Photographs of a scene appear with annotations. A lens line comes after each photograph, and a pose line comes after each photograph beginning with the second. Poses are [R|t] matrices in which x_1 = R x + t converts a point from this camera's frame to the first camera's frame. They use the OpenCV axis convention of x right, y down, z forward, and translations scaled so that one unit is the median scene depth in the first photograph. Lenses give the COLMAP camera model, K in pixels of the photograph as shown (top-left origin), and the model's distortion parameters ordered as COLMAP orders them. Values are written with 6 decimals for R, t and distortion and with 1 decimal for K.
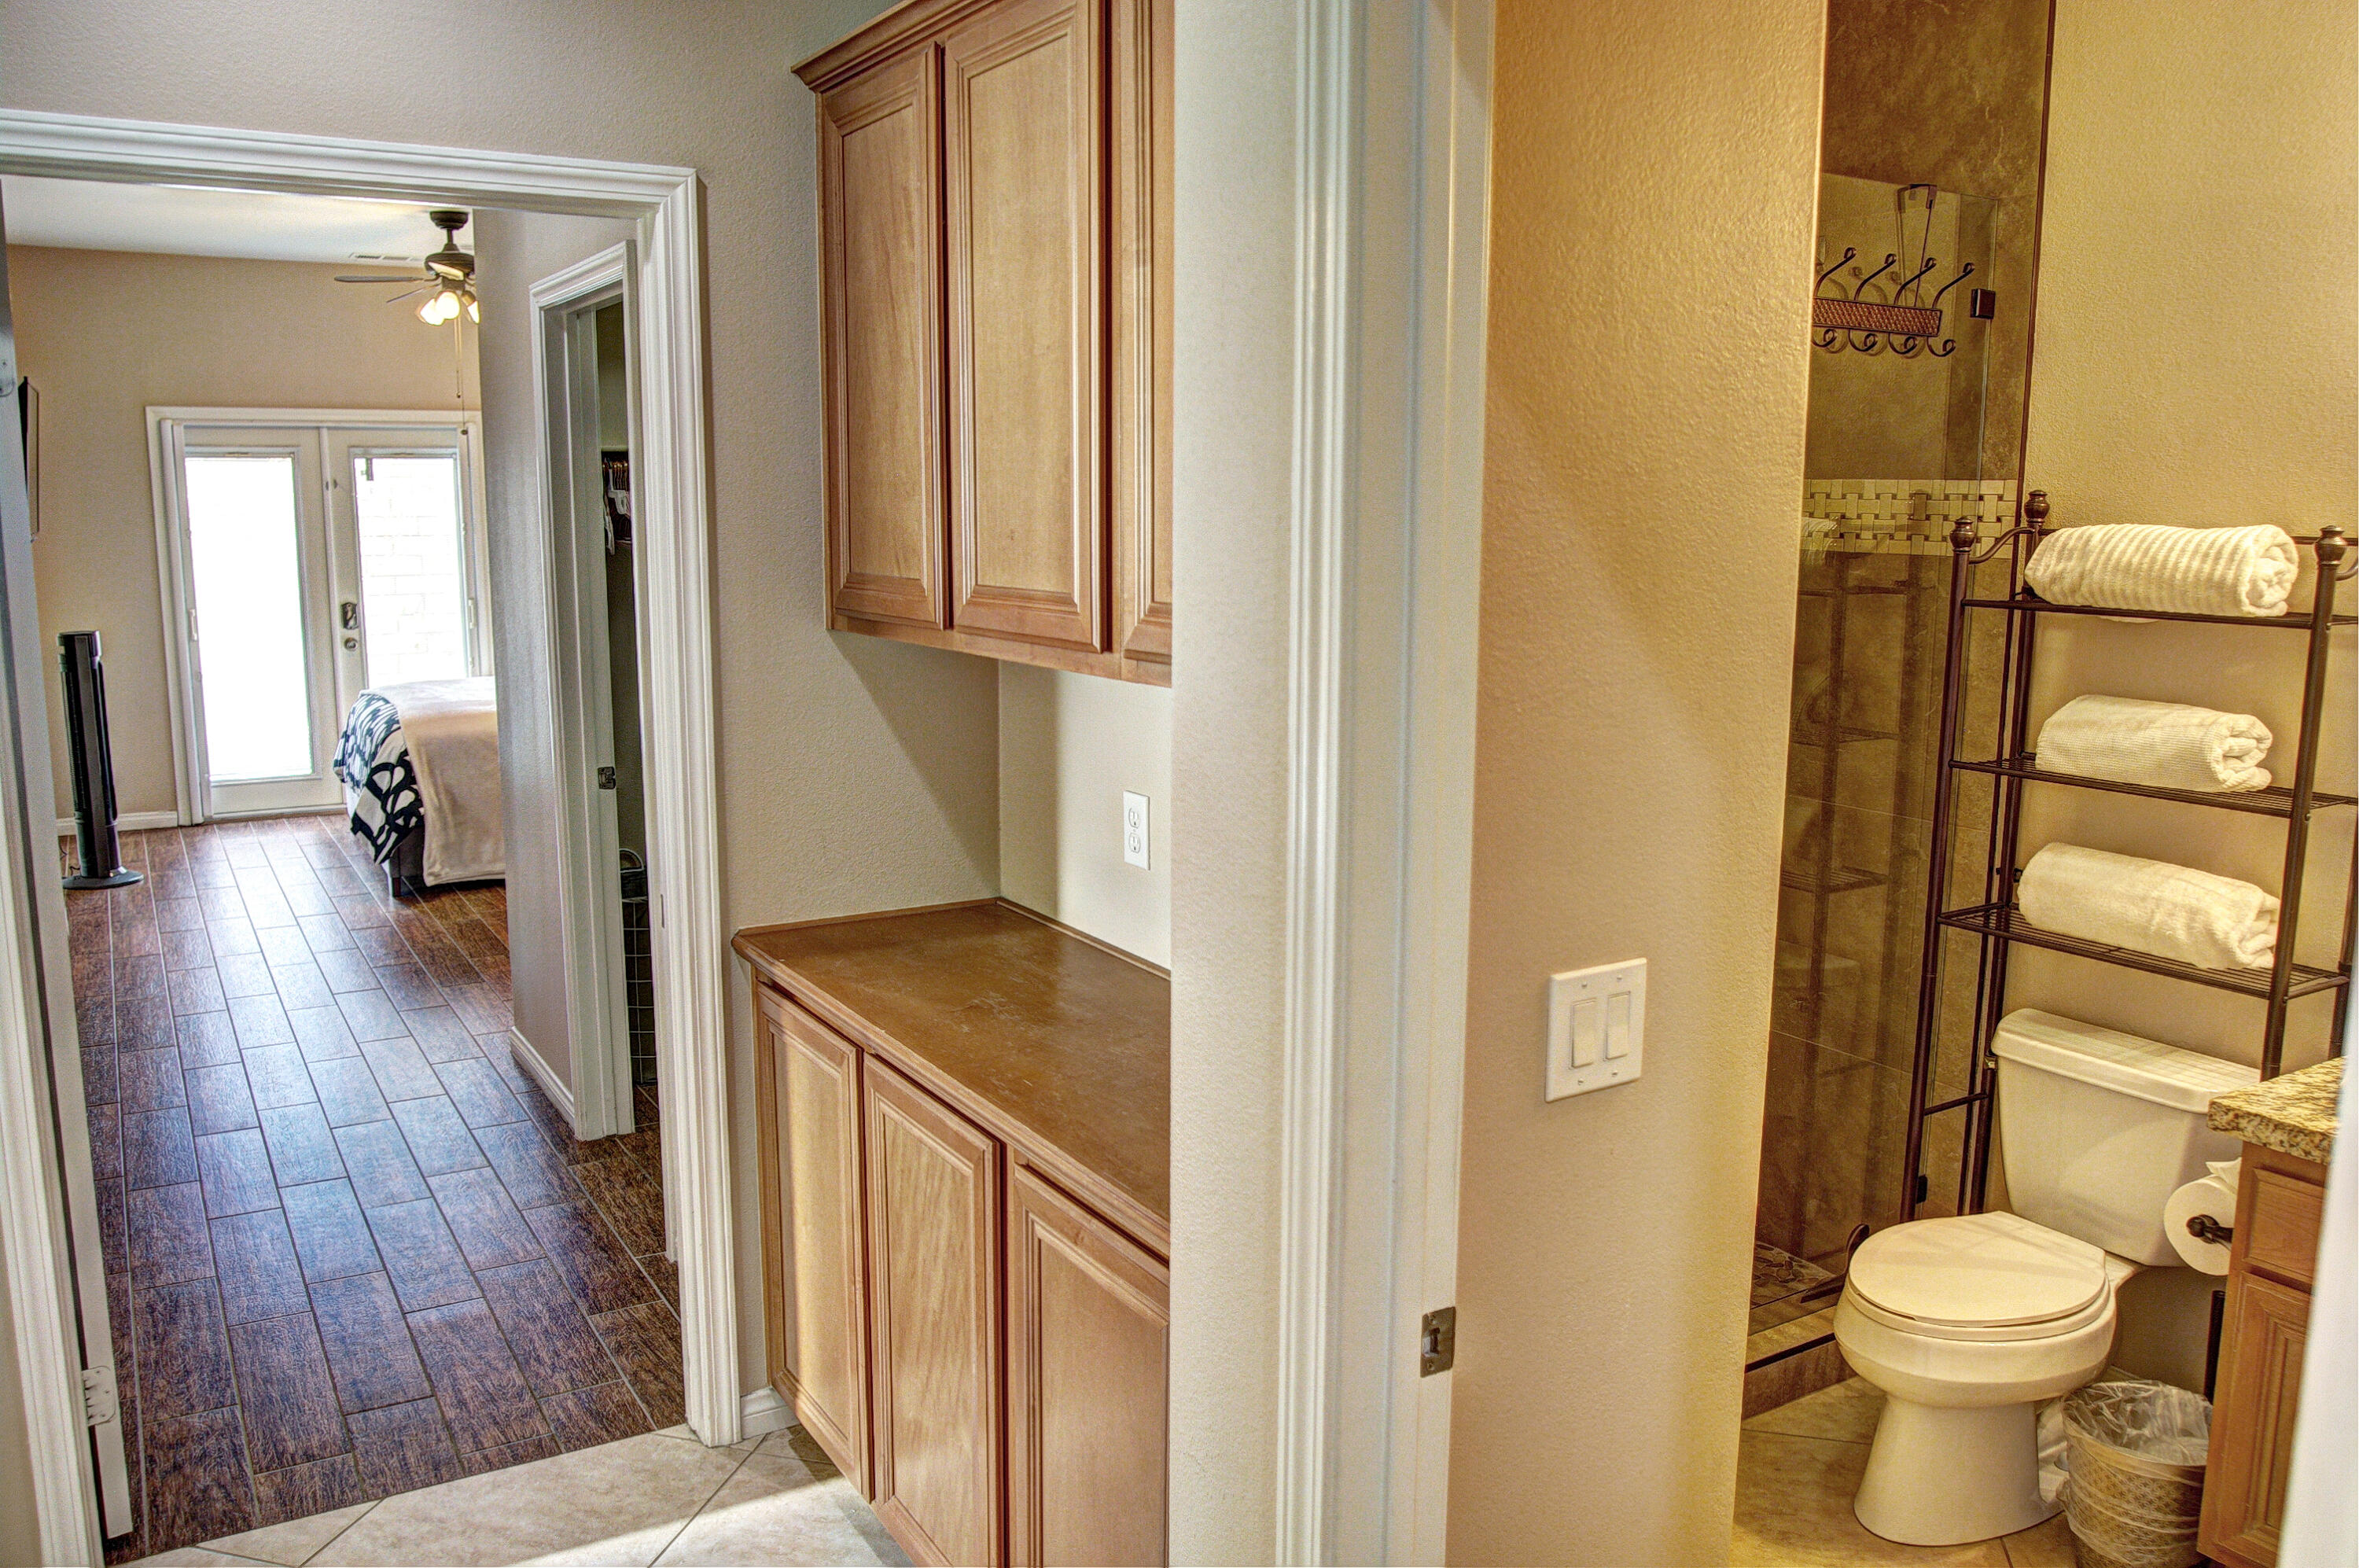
lens RADIAL K [[1782.0, 0, 1159.8], [0, 1782.0, 776.4], [0, 0, 1]] dist [-0.071700, 0.041021]
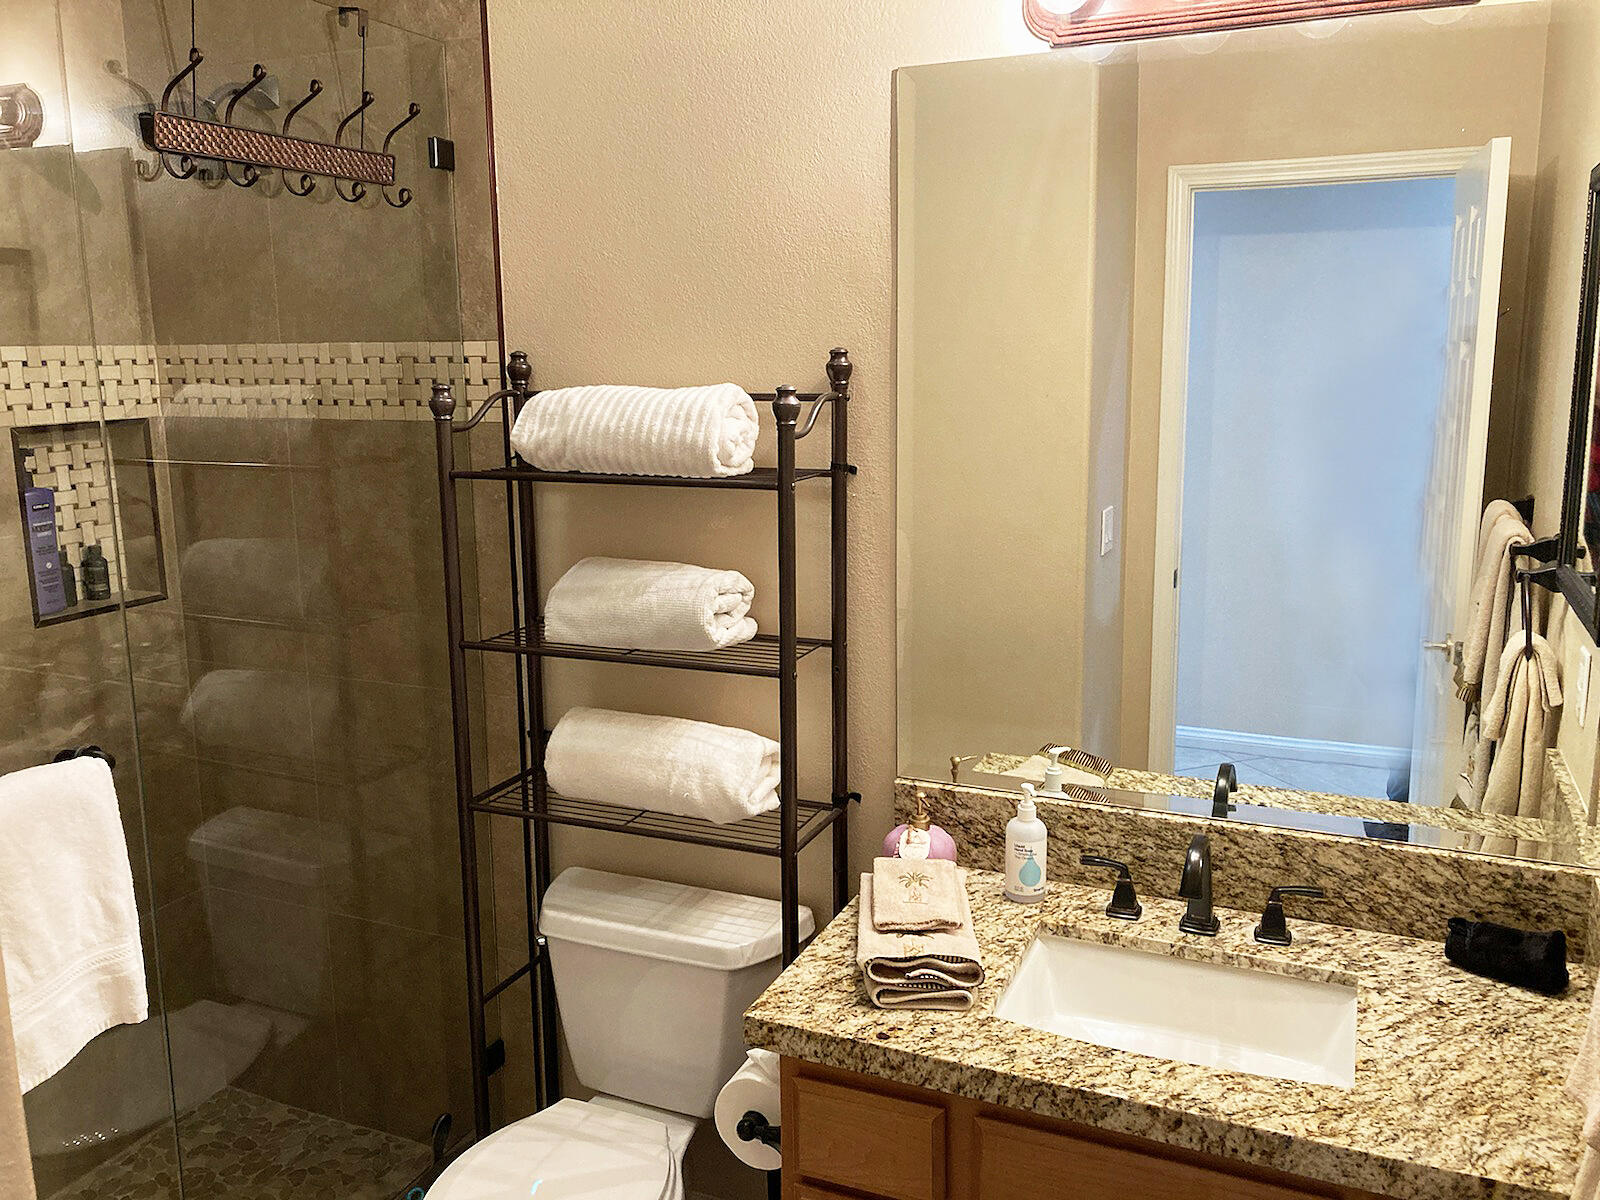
lens RADIAL K [[1402.4, 0, 800.0], [0, 1402.4, 600.0], [0, 0, 1]] dist [0.028945, -0.005646]
pose [[0.816631, -0.119141, 0.564729, 0.183135], [0.106826, 0.992757, 0.054964, -0.055830], [-0.567187, 0.015442, 0.823444, 0.288338]]
